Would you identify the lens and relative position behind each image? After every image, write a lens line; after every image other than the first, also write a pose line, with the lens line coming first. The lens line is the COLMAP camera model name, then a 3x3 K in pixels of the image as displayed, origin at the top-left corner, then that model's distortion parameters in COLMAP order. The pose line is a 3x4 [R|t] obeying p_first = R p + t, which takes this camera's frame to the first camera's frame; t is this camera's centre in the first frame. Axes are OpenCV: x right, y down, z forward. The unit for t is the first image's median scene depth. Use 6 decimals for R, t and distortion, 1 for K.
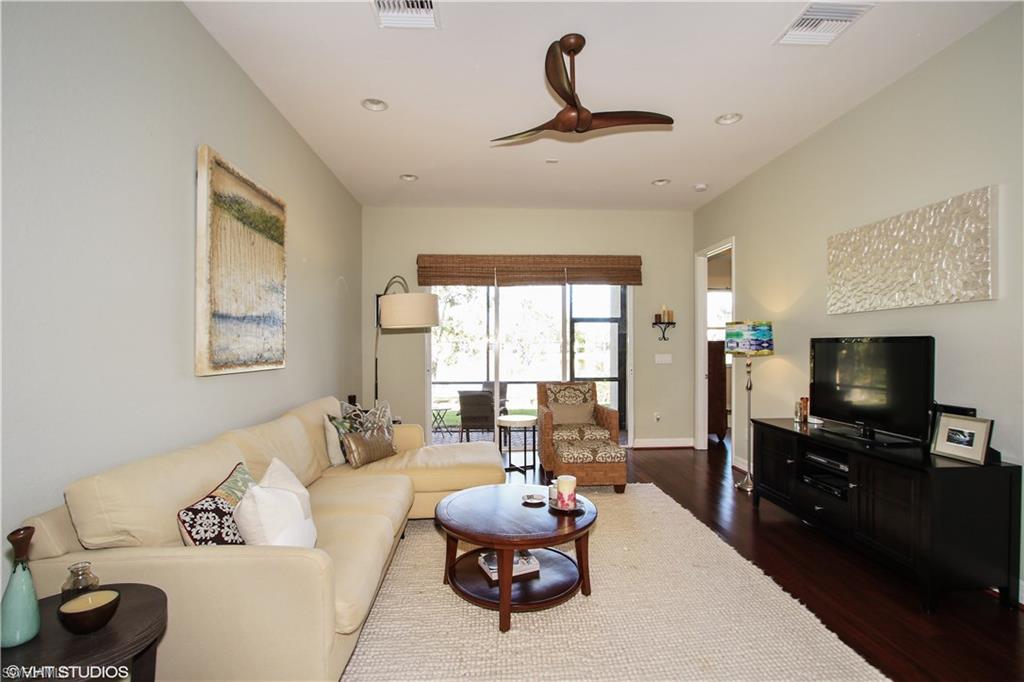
lens RADIAL K [[475.4, 0, 512.0], [0, 475.4, 341.0], [0, 0, 1]] dist [-0.000133, -0.000014]
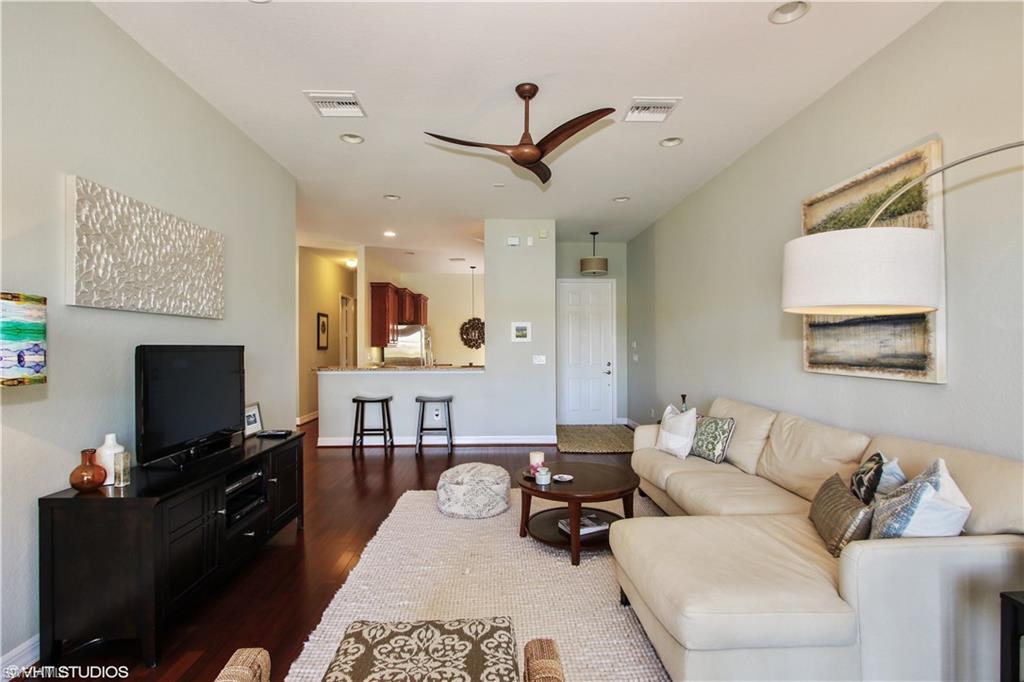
lens RADIAL K [[475.4, 0, 512.0], [0, 475.4, 341.0], [0, 0, 1]] dist [-0.000133, -0.000014]
pose [[-0.999930, 0.006396, 0.009957, 0.159423], [0.006231, 0.999844, -0.016518, 0.003801], [-0.010061, -0.016455, -0.999814, 2.196355]]
